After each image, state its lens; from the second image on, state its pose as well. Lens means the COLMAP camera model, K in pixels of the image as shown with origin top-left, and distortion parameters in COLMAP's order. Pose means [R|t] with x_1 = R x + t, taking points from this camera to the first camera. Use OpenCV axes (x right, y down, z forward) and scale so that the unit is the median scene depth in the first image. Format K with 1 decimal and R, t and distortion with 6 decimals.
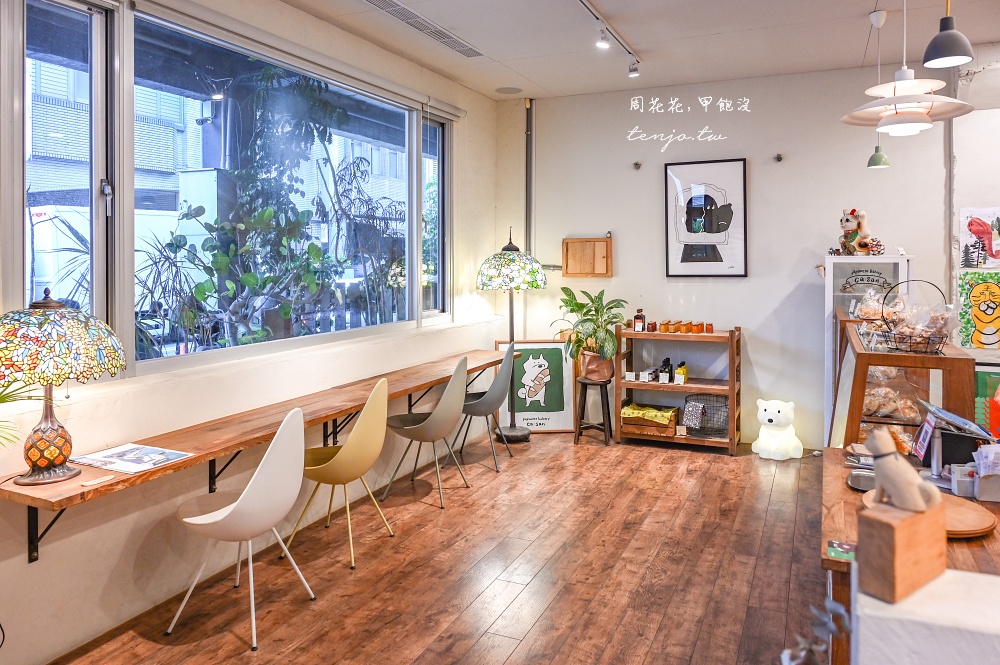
lens RADIAL K [[673.2, 0, 501.2], [0, 673.2, 260.9], [0, 0, 1]] dist [0.000095, -0.000016]
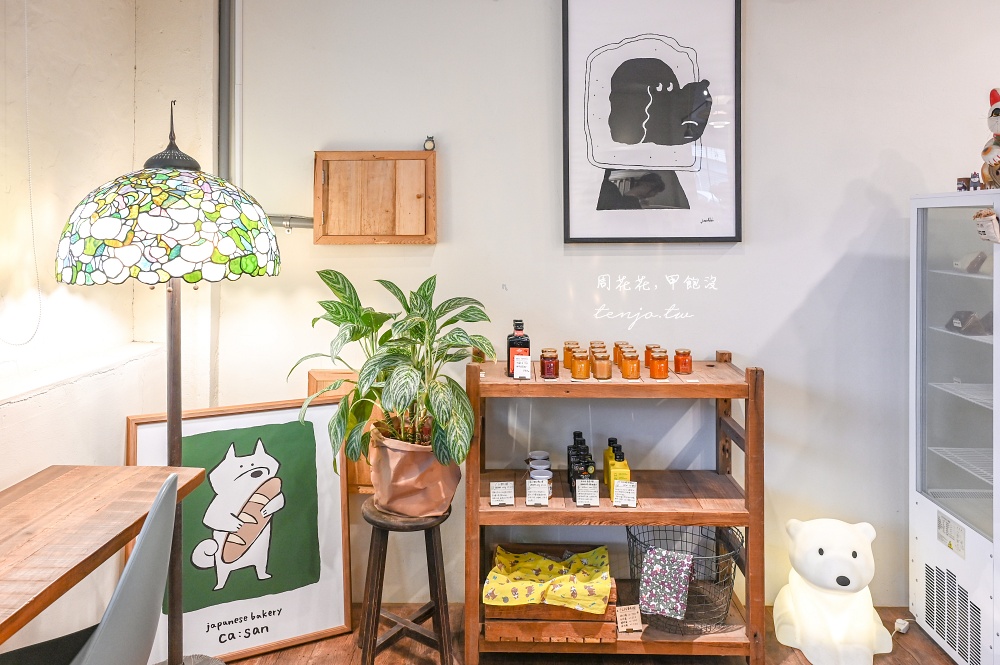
lens RADIAL K [[702.1, 0, 501.6], [0, 702.1, 230.5], [0, 0, 1]] dist [0.006295, 0.002018]
pose [[0.908577, 0.005099, 0.417686, 0.017177], [-0.004313, 0.999987, -0.002826, 0.017362], [-0.417695, 0.000766, 0.908587, 0.607242]]
